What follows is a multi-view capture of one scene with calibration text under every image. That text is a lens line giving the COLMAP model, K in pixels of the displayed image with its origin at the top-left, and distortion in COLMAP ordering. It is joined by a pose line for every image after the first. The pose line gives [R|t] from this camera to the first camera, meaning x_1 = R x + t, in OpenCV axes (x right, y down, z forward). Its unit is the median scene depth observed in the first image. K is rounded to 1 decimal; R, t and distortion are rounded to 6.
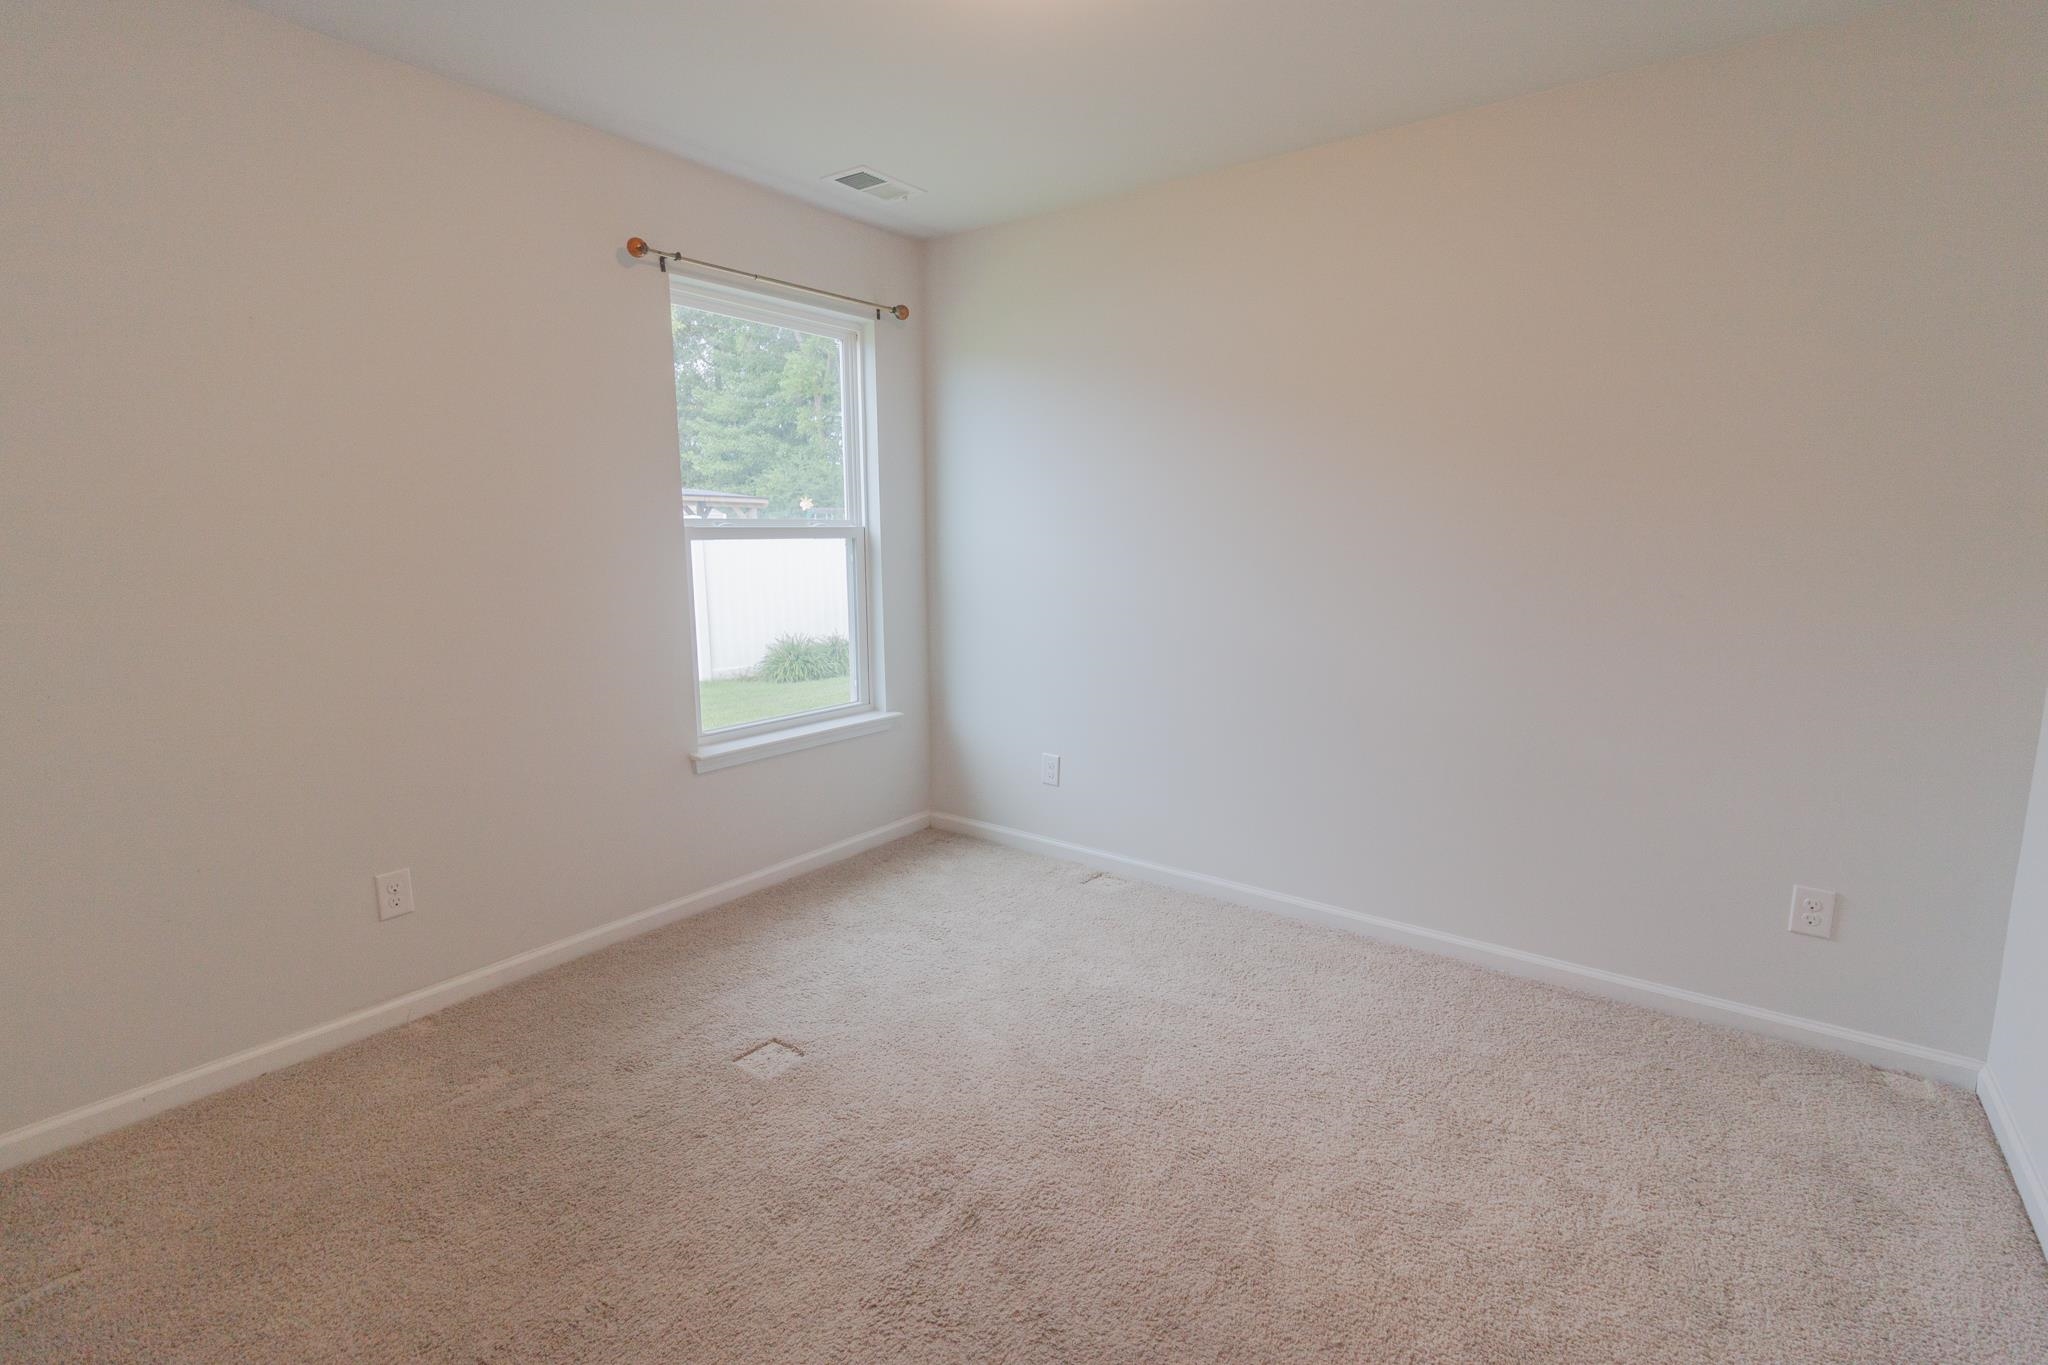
lens RADIAL K [[950.4, 0, 1016.3], [0, 950.4, 684.9], [0, 0, 1]] dist [0.002673, 0.000377]
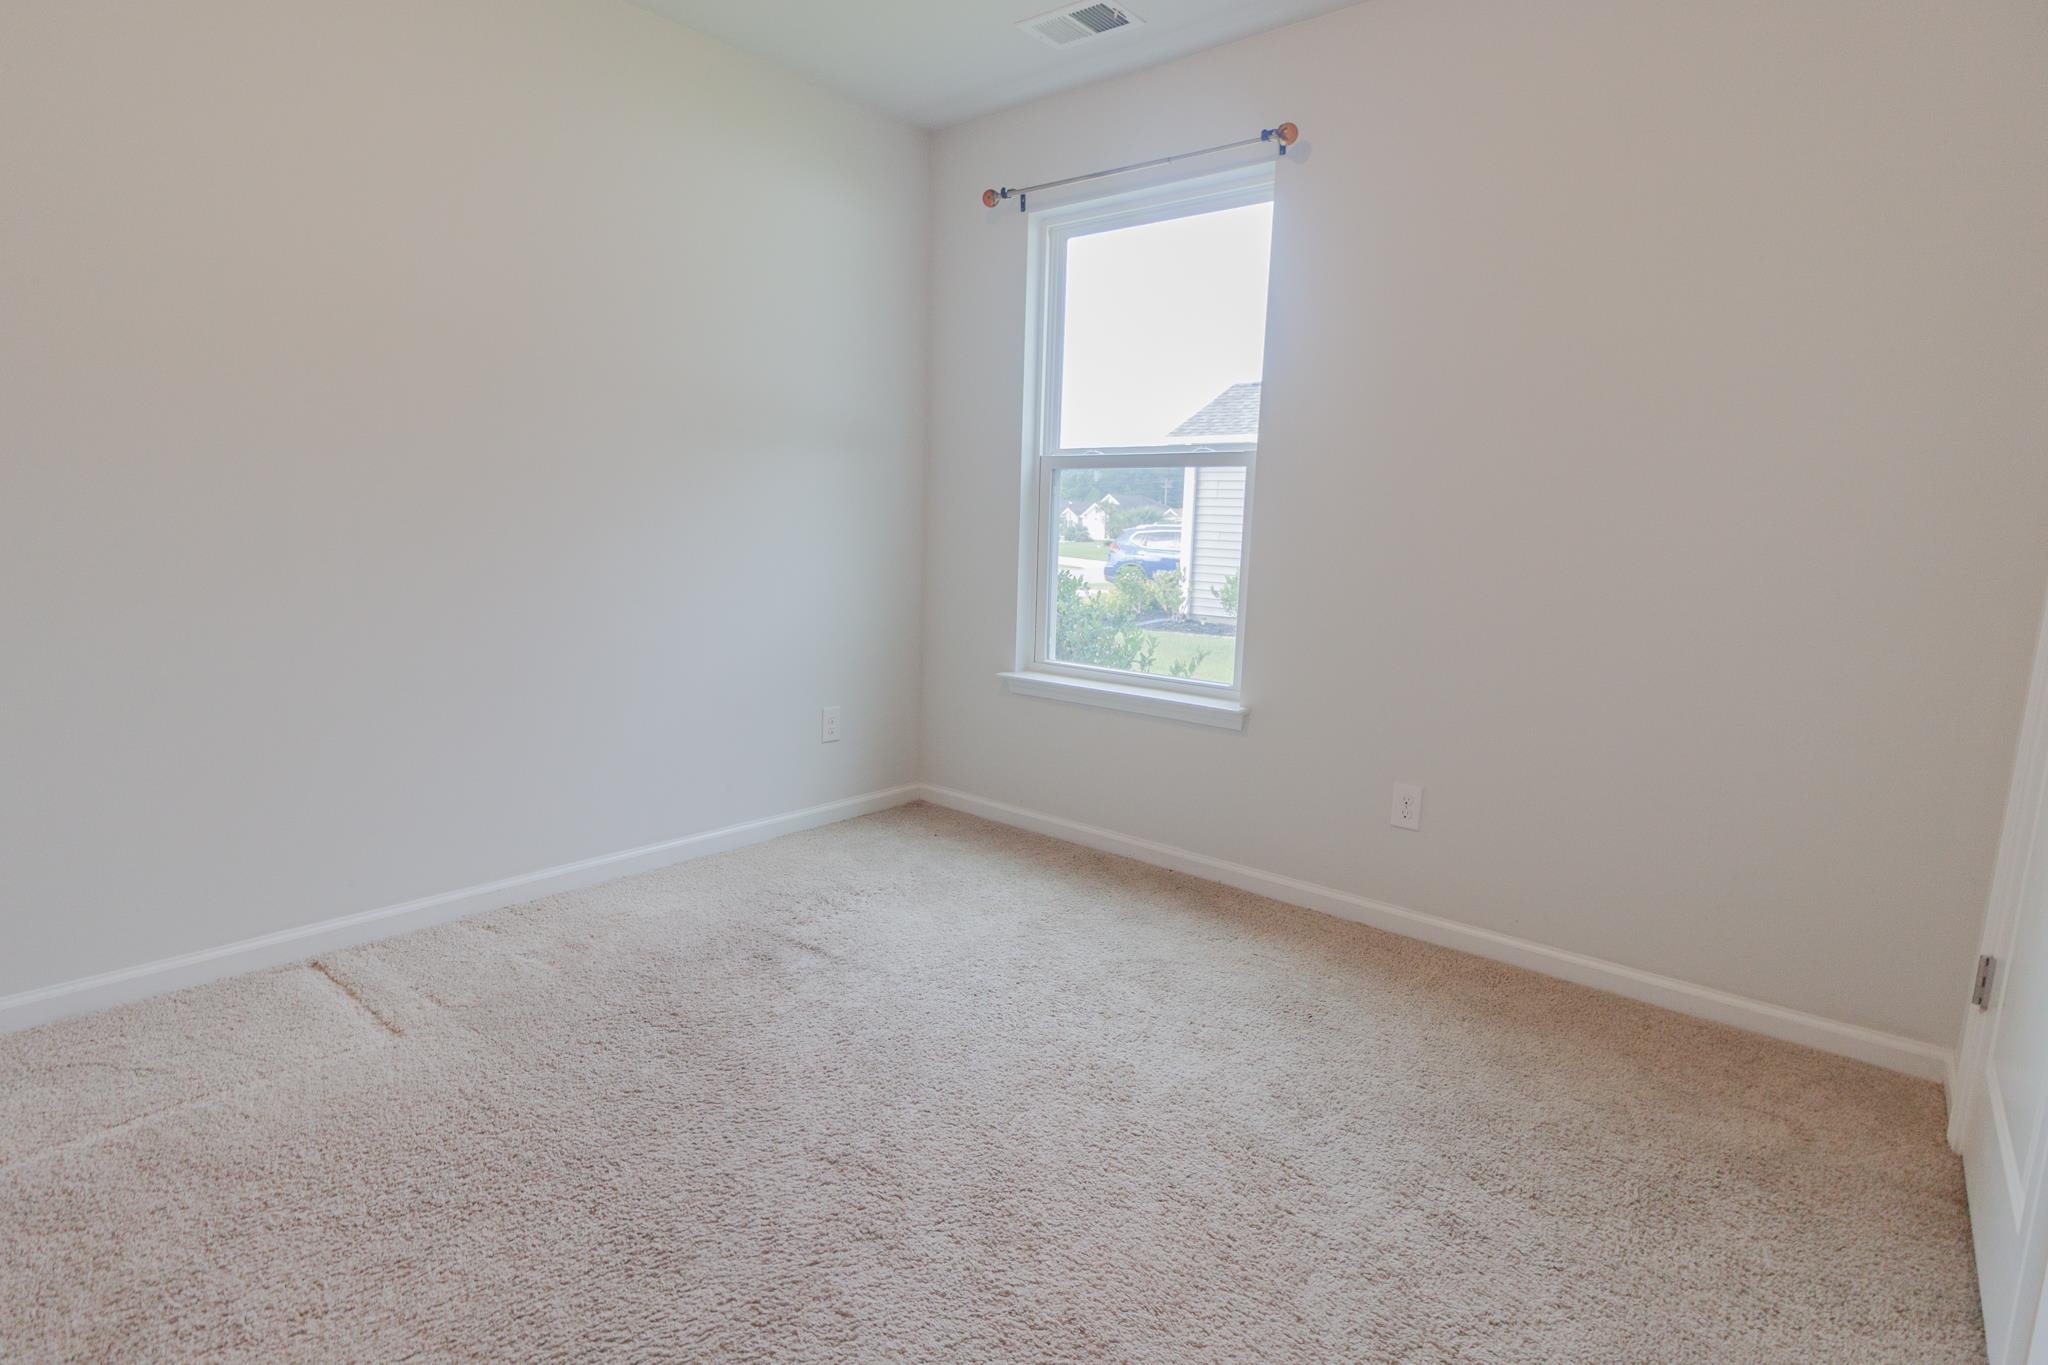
lens RADIAL K [[1041.1, 0, 1024.0], [0, 1041.1, 682.5], [0, 0, 1]] dist [-0.001519, -0.000092]
pose [[-0.035979, 0.162451, -0.986060, 0.787998], [-0.188951, 0.967796, 0.166336, -0.109132], [0.981327, 0.192301, -0.004125, 1.012482]]
